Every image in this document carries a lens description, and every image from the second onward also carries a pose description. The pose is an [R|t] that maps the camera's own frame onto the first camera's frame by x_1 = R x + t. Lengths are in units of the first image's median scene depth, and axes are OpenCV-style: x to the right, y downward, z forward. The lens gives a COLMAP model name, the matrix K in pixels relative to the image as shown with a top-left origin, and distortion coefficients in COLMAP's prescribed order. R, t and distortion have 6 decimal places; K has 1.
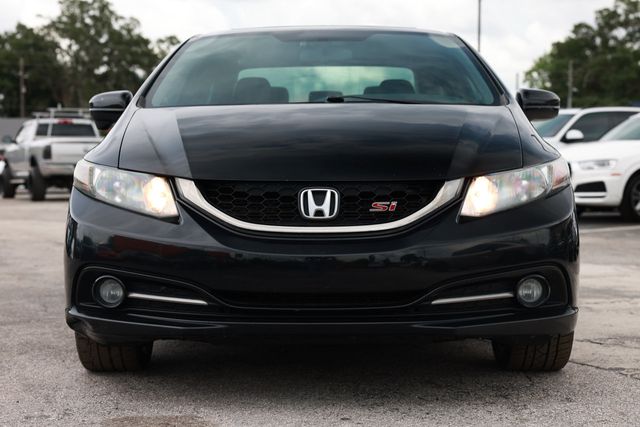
lens RADIAL K [[1169.2, 0, 318.4], [0, 1169.2, 216.0], [0, 0, 1]] dist [0.164662, 0.000000]
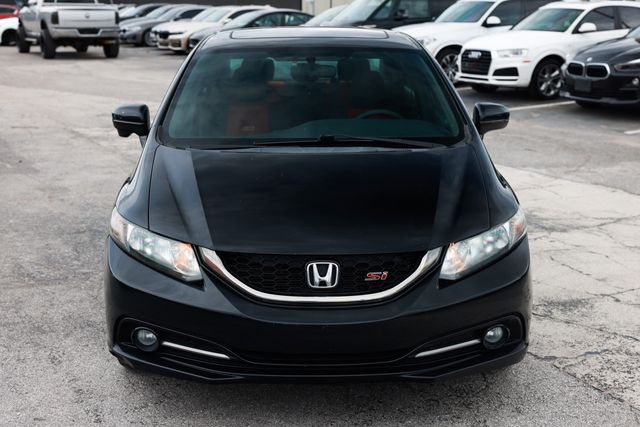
lens RADIAL K [[926.9, 0, 317.0], [0, 926.9, 237.5], [0, 0, 1]] dist [0.083956, 0.000000]
pose [[0.999070, -0.004638, 0.042856, -0.043677], [-0.004061, 0.979645, 0.200697, -0.228727], [-0.042915, -0.200685, 0.978715, 0.084332]]
